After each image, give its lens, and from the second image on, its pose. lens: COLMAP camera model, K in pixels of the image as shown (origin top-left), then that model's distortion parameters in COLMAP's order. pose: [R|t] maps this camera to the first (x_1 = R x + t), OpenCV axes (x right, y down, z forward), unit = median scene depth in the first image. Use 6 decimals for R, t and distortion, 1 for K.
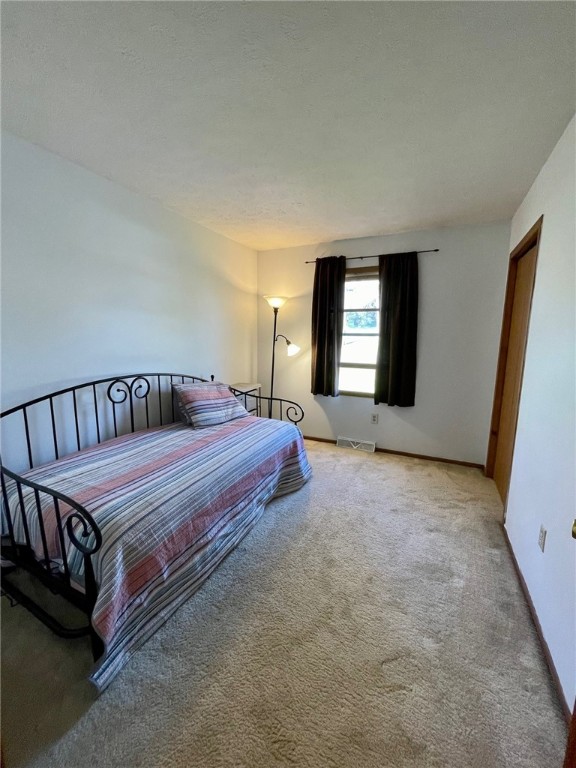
lens RADIAL K [[309.3, 0, 289.9], [0, 309.3, 382.5], [0, 0, 1]] dist [-0.001020, 0.001175]
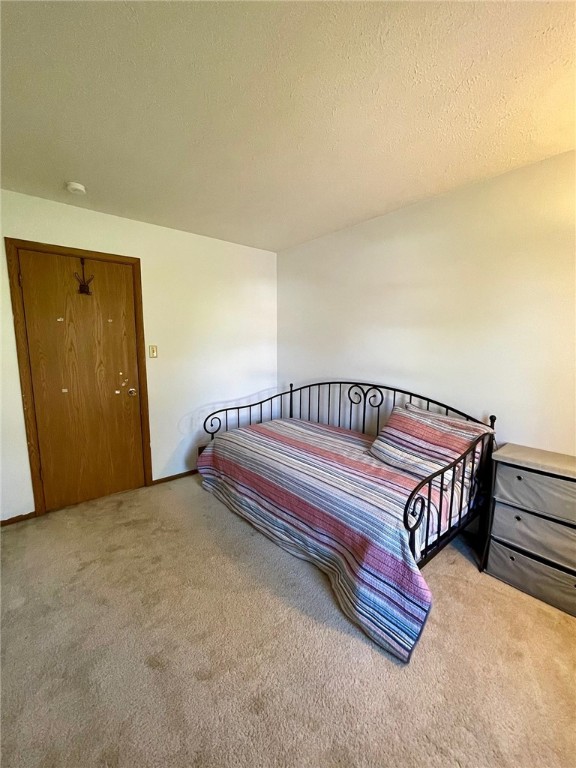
lens RADIAL K [[309.3, 0, 289.9], [0, 309.3, 386.6], [0, 0, 1]] dist [-0.001020, 0.001175]
pose [[-0.423195, 0.113209, -0.898938, 0.621704], [-0.144992, 0.970914, 0.190532, -0.186782], [0.894362, 0.210971, -0.394471, 1.191461]]
